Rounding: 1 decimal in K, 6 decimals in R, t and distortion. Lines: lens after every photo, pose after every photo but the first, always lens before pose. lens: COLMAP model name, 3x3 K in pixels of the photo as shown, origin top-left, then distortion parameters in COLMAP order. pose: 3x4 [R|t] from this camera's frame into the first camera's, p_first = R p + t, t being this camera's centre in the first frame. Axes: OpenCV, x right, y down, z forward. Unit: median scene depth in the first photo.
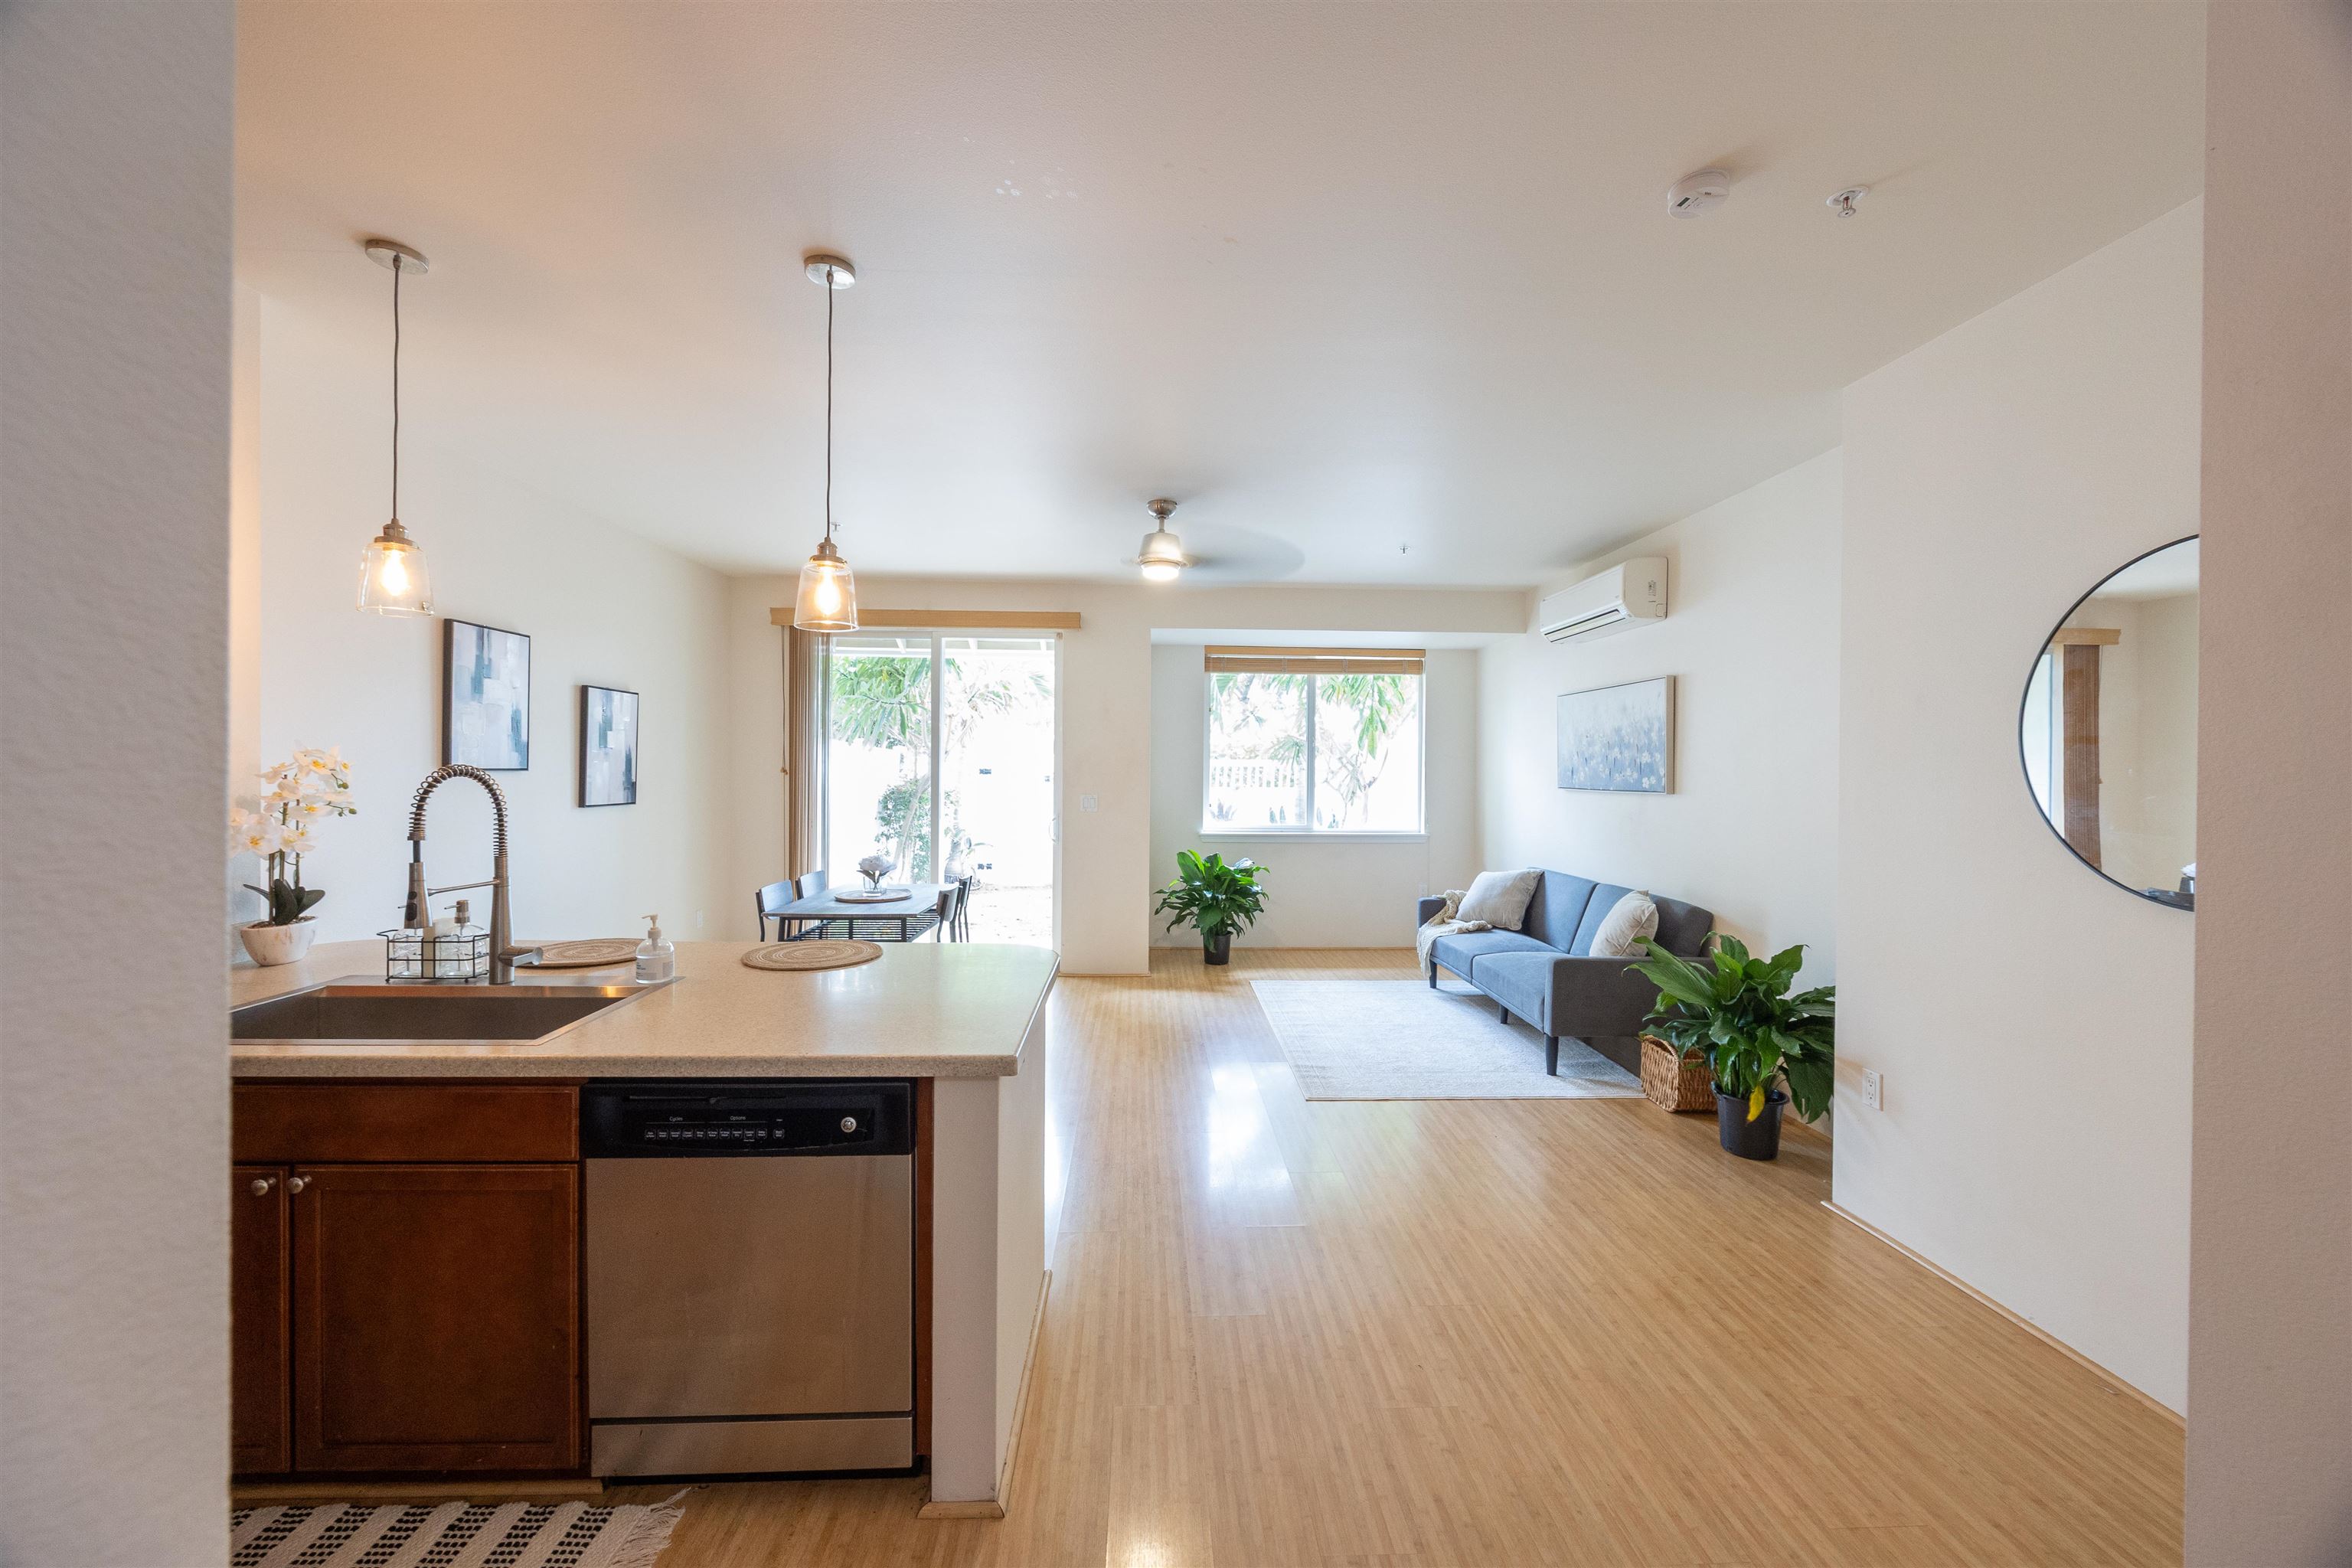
lens RADIAL K [[886.3, 0, 1176.0], [0, 886.3, 784.0], [0, 0, 1]] dist [0.012592, 0.000012]
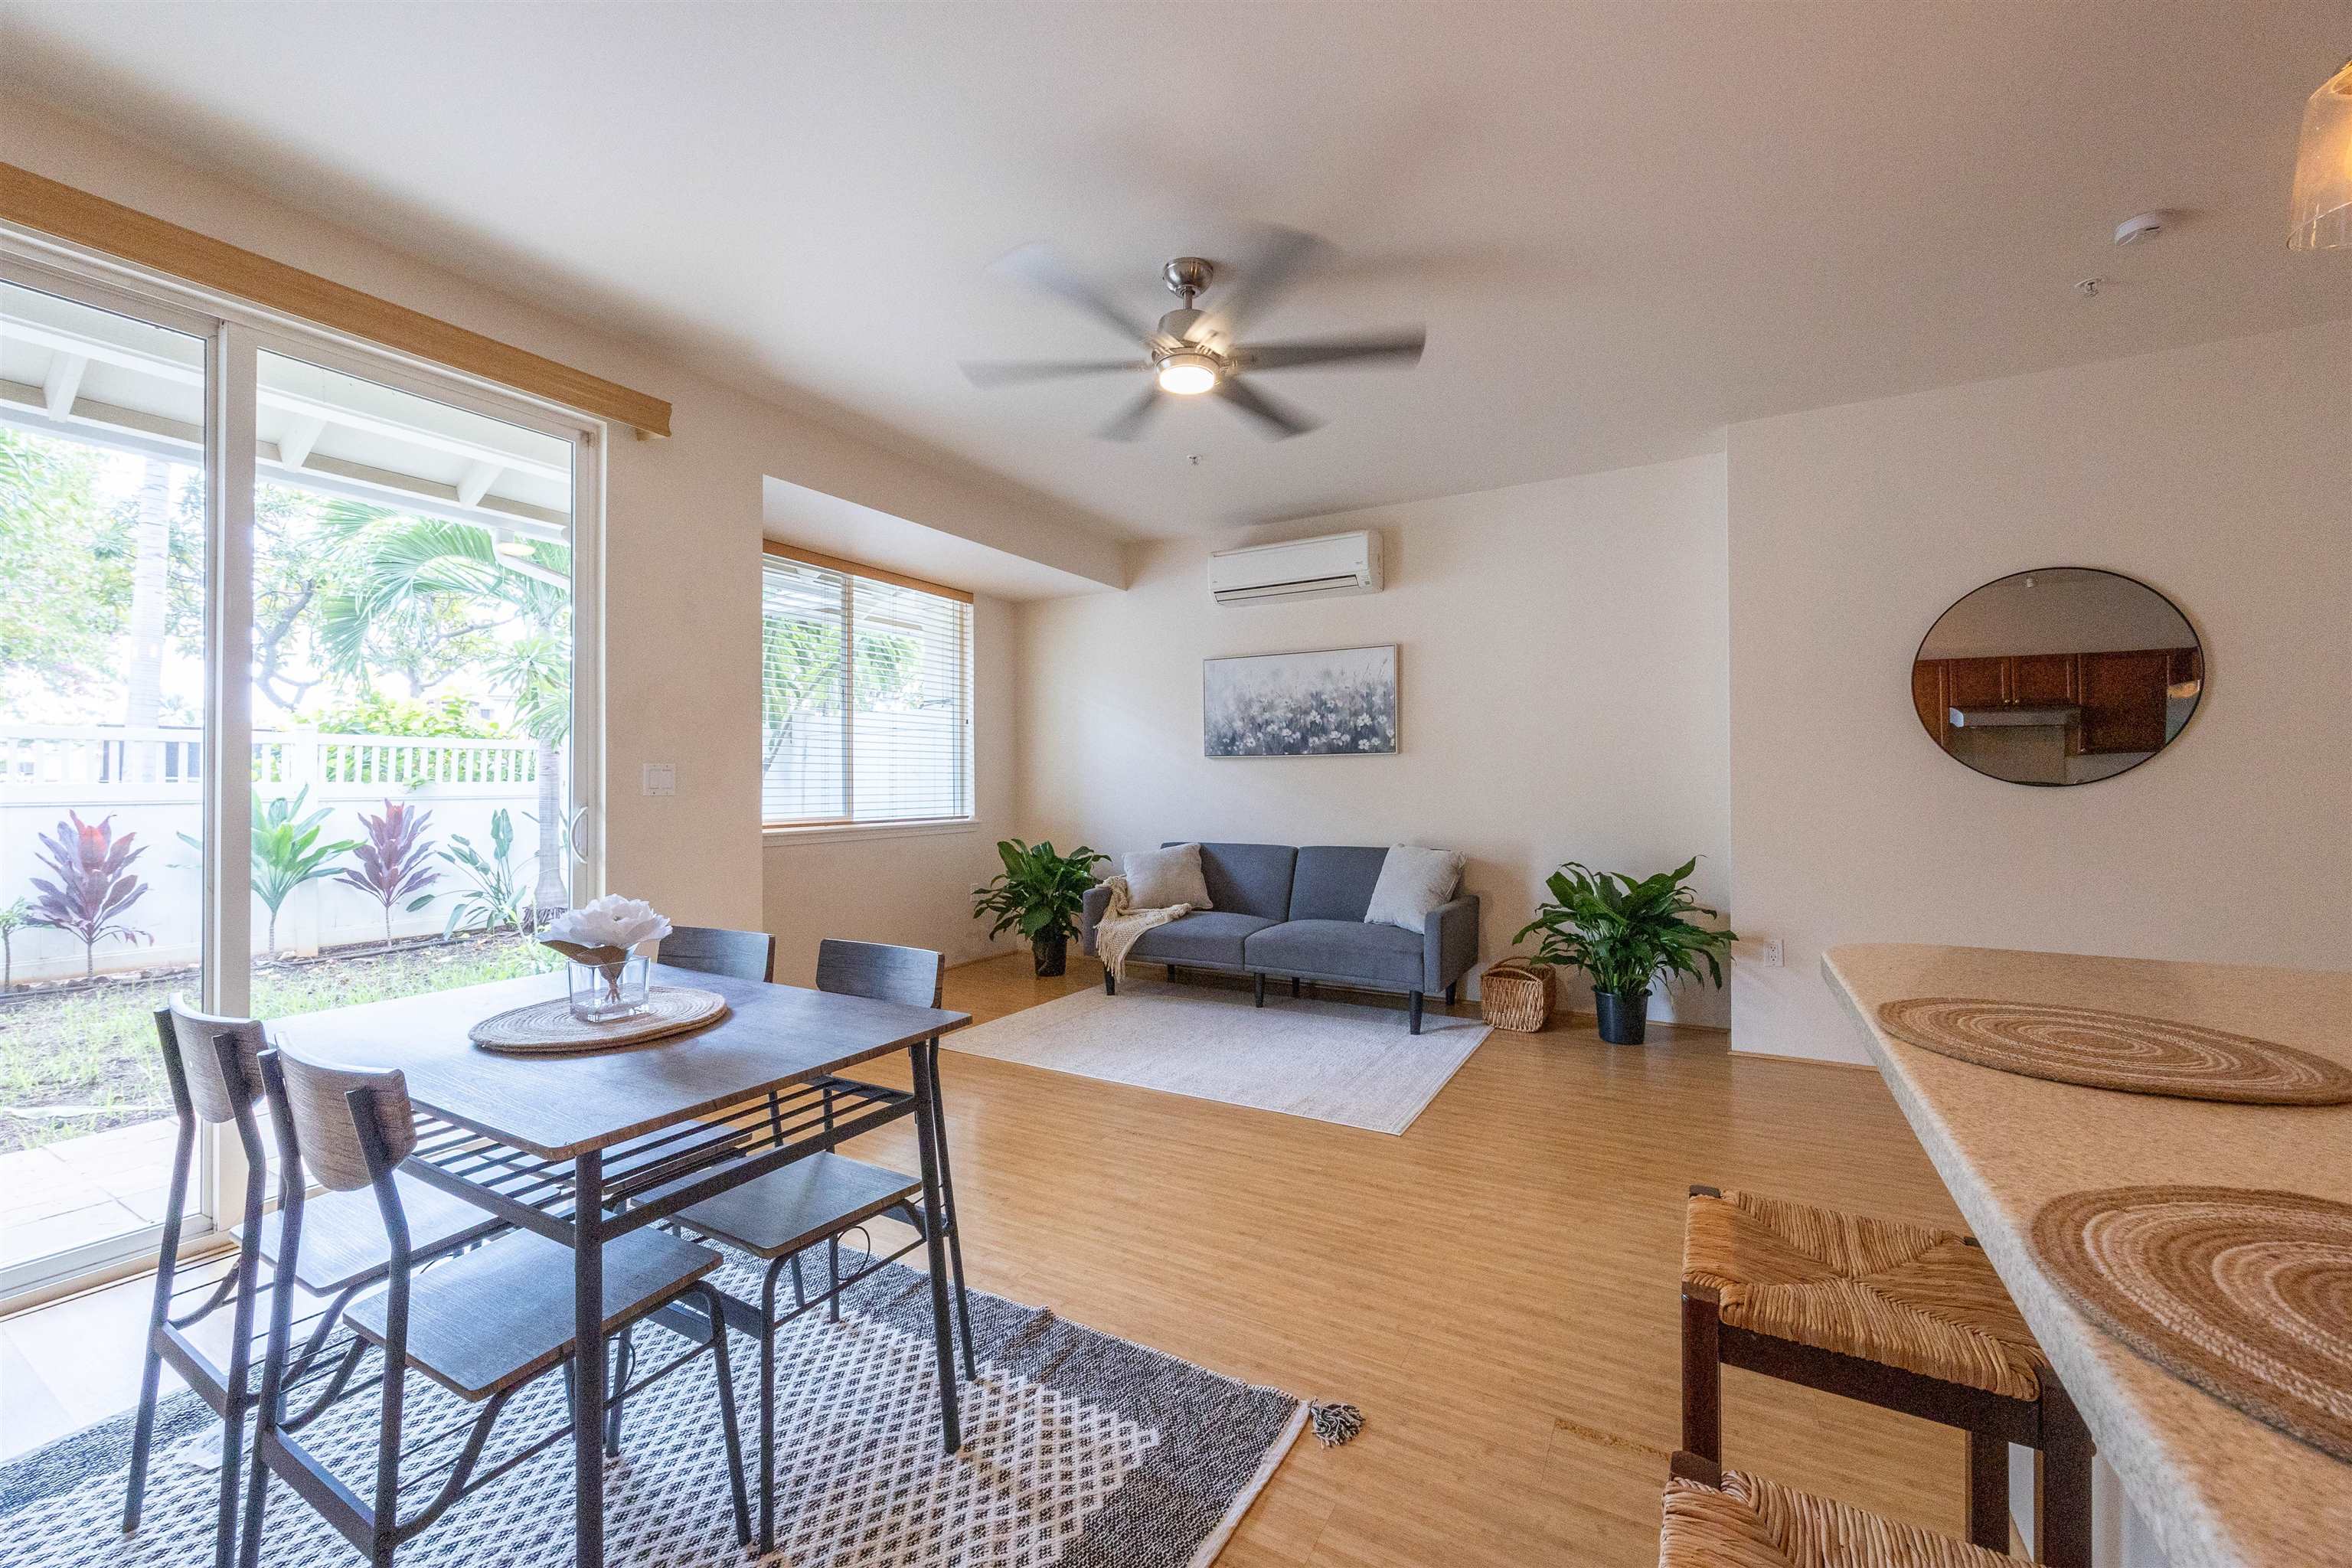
lens RADIAL K [[917.3, 0, 1176.0], [0, 917.3, 784.0], [0, 0, 1]] dist [-0.001095, -0.000125]
pose [[0.531683, -0.013153, 0.846841, -0.497257], [0.020487, 0.999787, 0.002666, 0.037185], [-0.846695, 0.015931, 0.531839, 0.592781]]
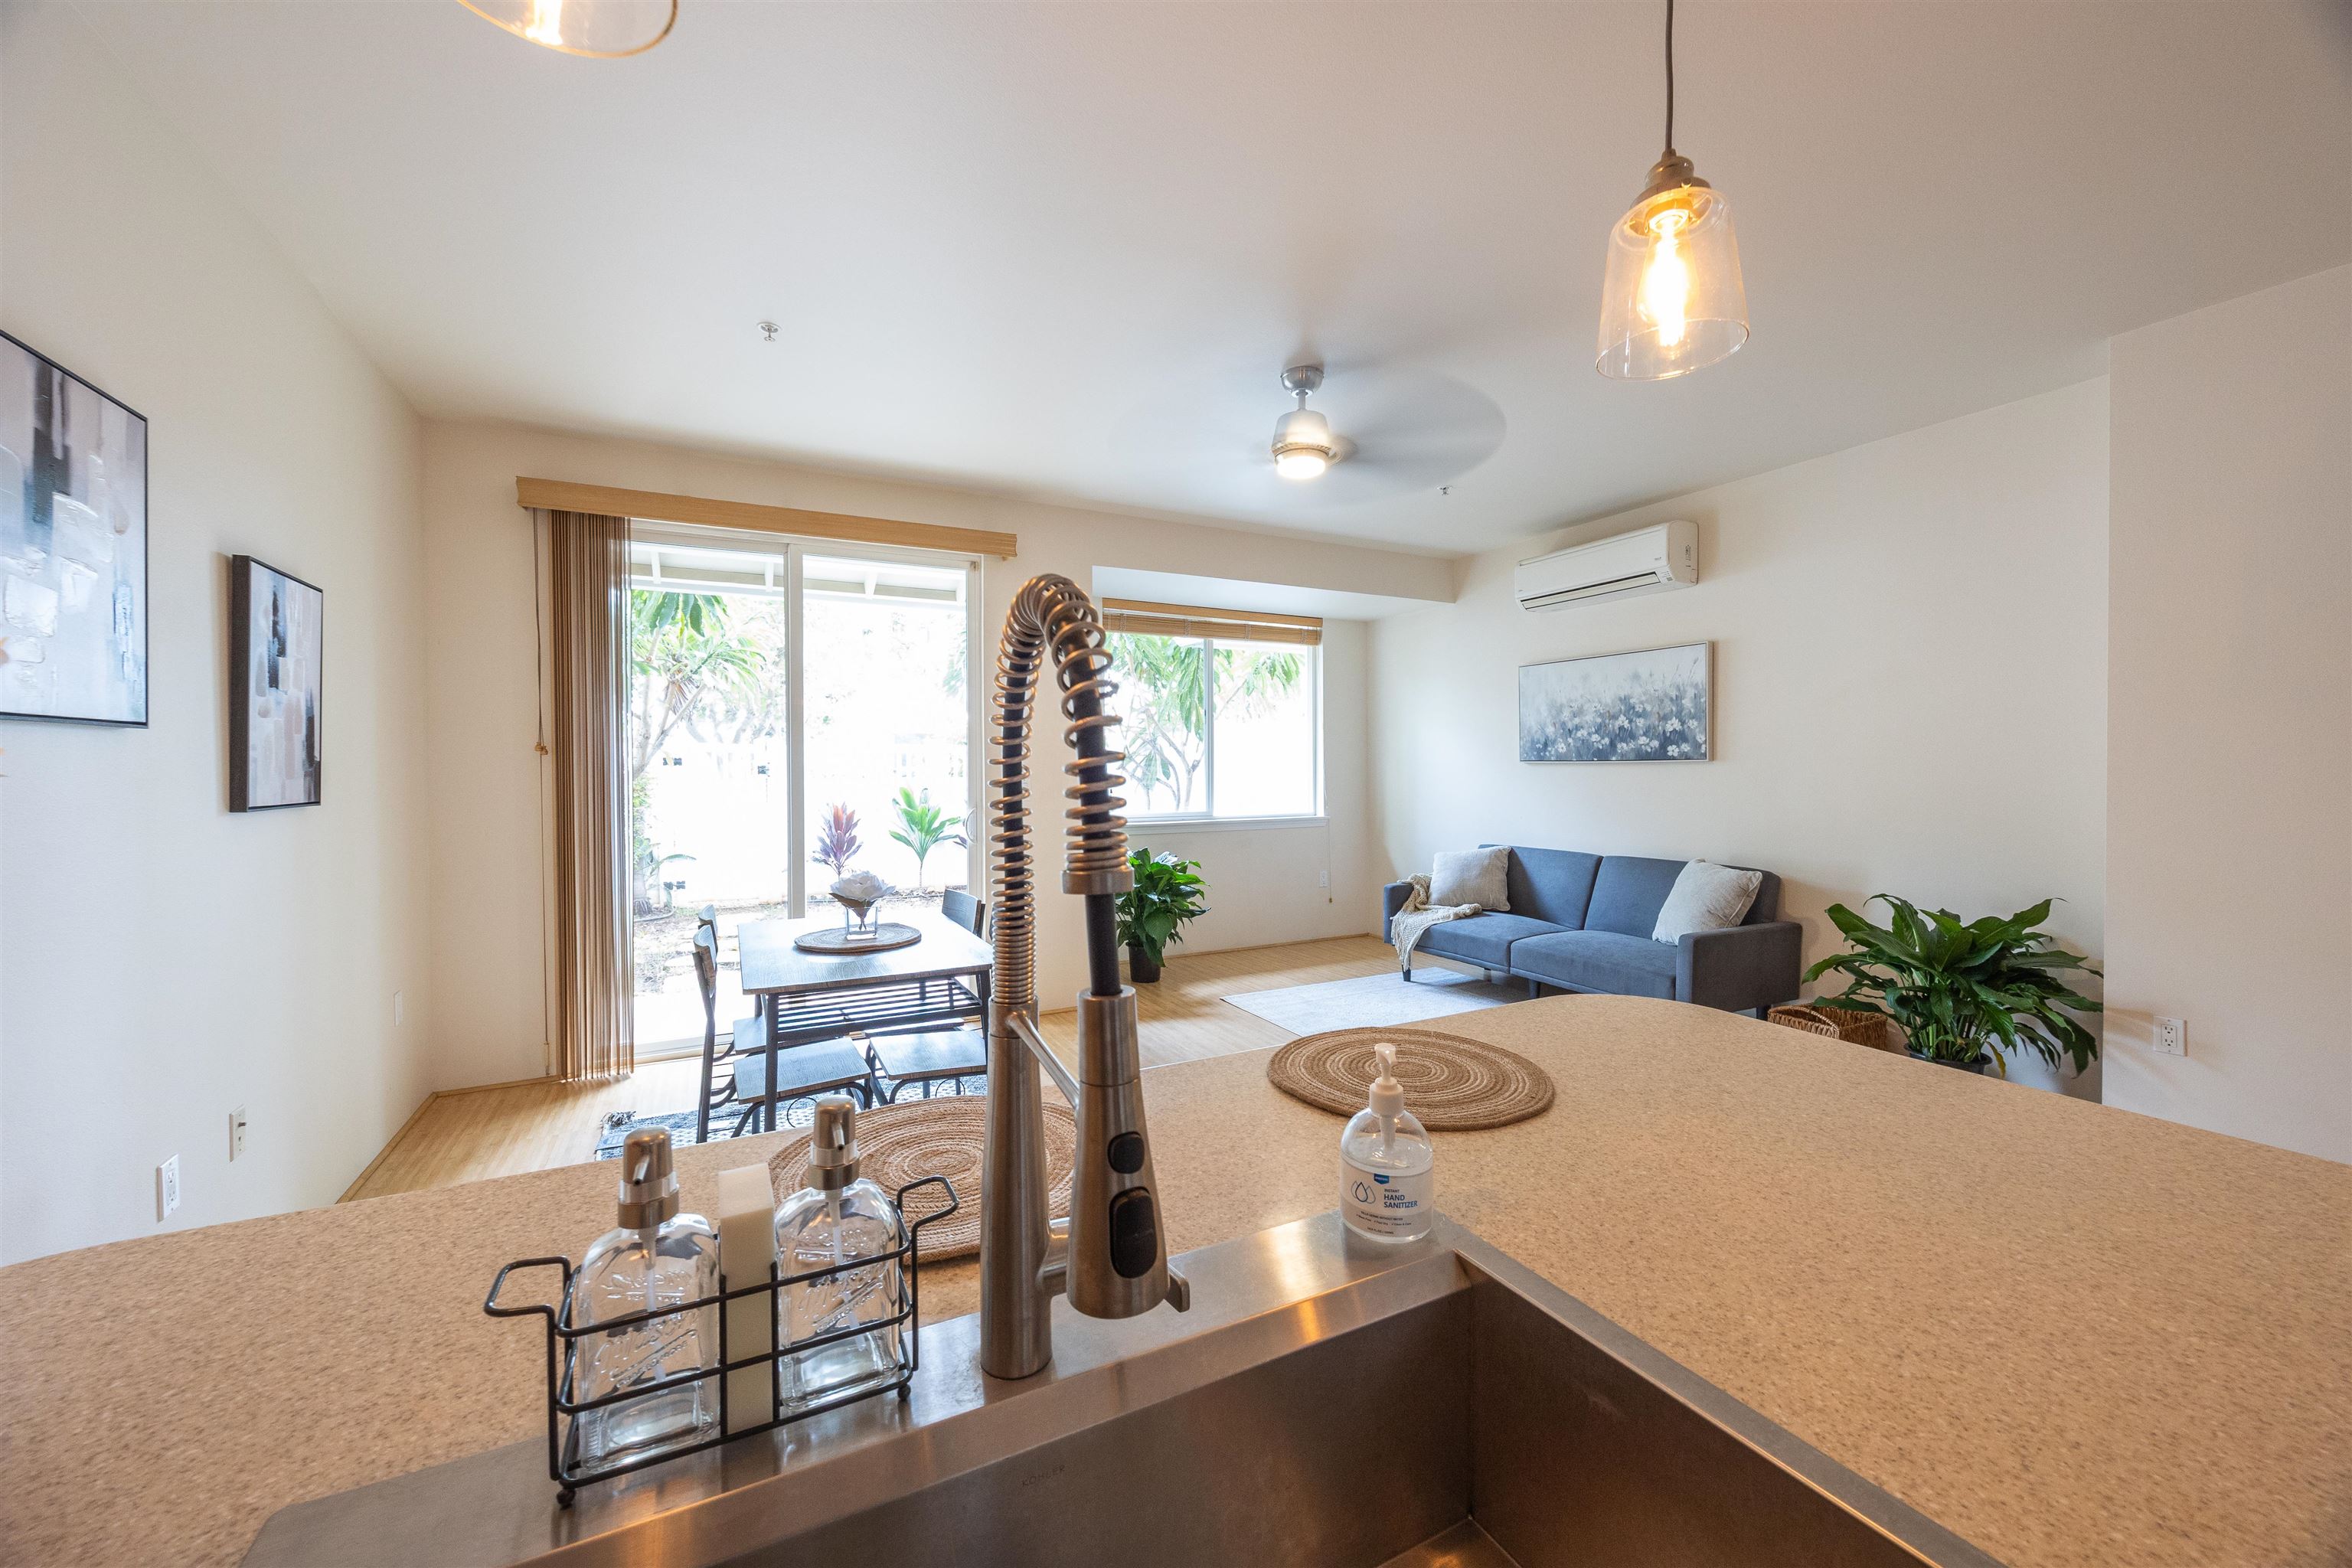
lens RADIAL K [[886.1, 0, 1176.0], [0, 886.1, 784.0], [0, 0, 1]] dist [-0.000988, -0.000186]
pose [[0.907676, -0.021397, 0.419126, -0.375255], [0.019254, 0.999771, 0.009343, 0.015543], [-0.419230, -0.000411, 0.907880, 0.327966]]
